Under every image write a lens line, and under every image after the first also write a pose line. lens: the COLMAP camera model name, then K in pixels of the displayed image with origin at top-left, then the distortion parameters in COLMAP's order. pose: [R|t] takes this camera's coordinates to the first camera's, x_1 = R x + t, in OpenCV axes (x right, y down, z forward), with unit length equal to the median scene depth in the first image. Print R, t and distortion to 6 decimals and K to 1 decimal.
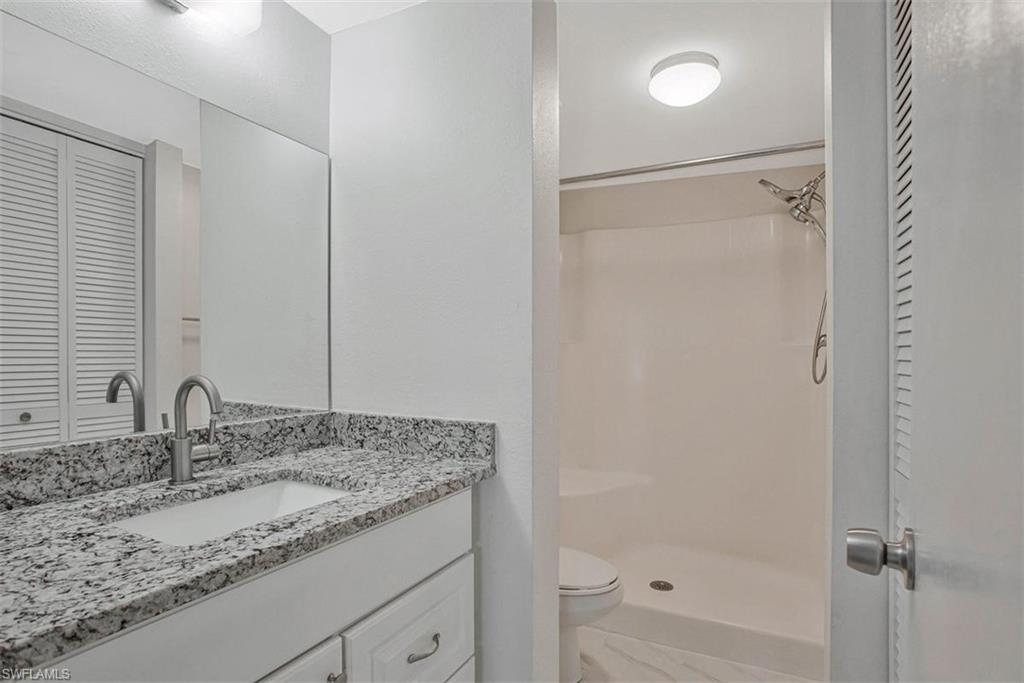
lens RADIAL K [[522.5, 0, 511.4], [0, 522.5, 345.7], [0, 0, 1]] dist [-0.042329, 0.013251]
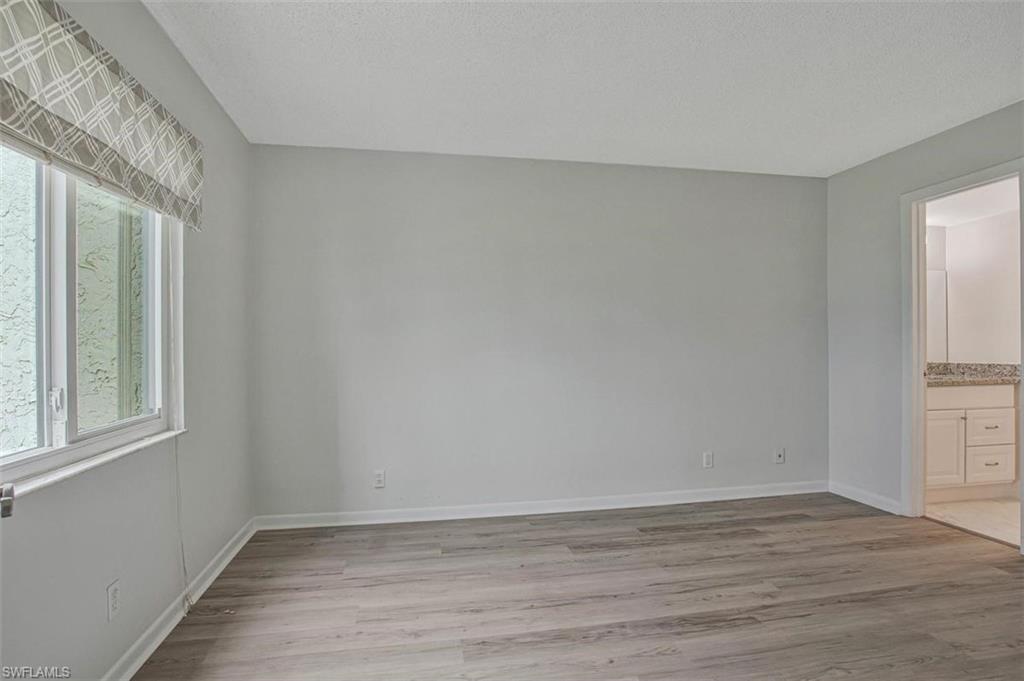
lens RADIAL K [[522.5, 0, 510.8], [0, 522.5, 343.9], [0, 0, 1]] dist [-0.042329, 0.013251]
pose [[0.593360, -0.004459, -0.804925, 0.489581], [0.004659, 0.999987, -0.002105, 0.027286], [0.804924, -0.002501, 0.593373, -2.680916]]
